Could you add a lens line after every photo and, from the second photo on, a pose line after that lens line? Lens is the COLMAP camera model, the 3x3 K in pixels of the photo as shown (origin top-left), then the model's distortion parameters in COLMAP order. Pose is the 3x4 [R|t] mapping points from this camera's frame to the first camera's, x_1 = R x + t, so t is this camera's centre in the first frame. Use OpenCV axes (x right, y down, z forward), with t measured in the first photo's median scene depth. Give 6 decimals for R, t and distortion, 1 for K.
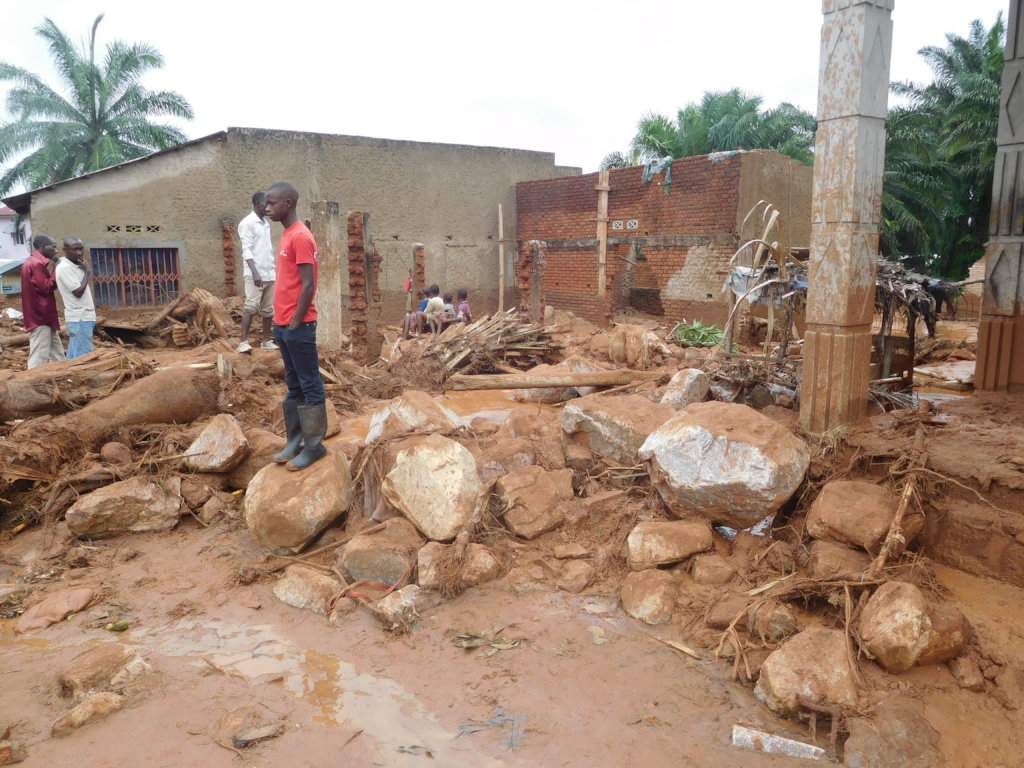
lens RADIAL K [[760.3, 0, 512.0], [0, 760.3, 384.0], [0, 0, 1]] dist [-0.018123, -0.000582]
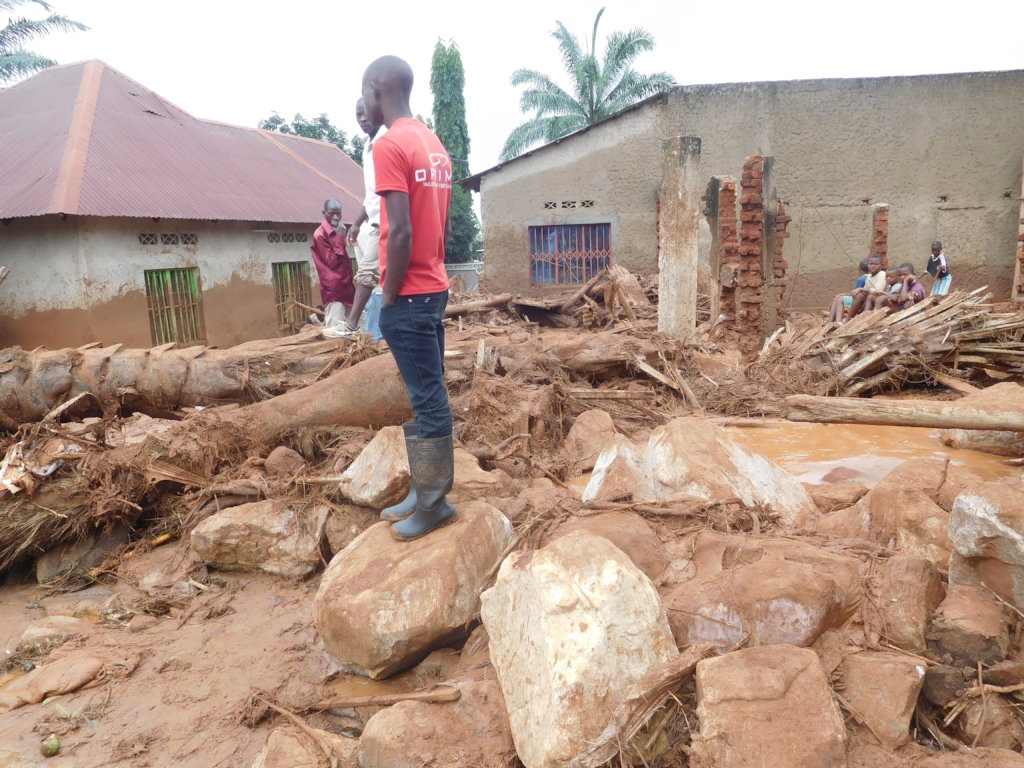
lens RADIAL K [[760.3, 0, 512.0], [0, 760.3, 384.0], [0, 0, 1]] dist [-0.018123, -0.000582]
pose [[0.803830, 0.082910, -0.589052, 0.071435], [-0.070033, 0.996543, 0.044697, -0.023240], [0.590722, 0.005324, 0.806858, 0.301126]]
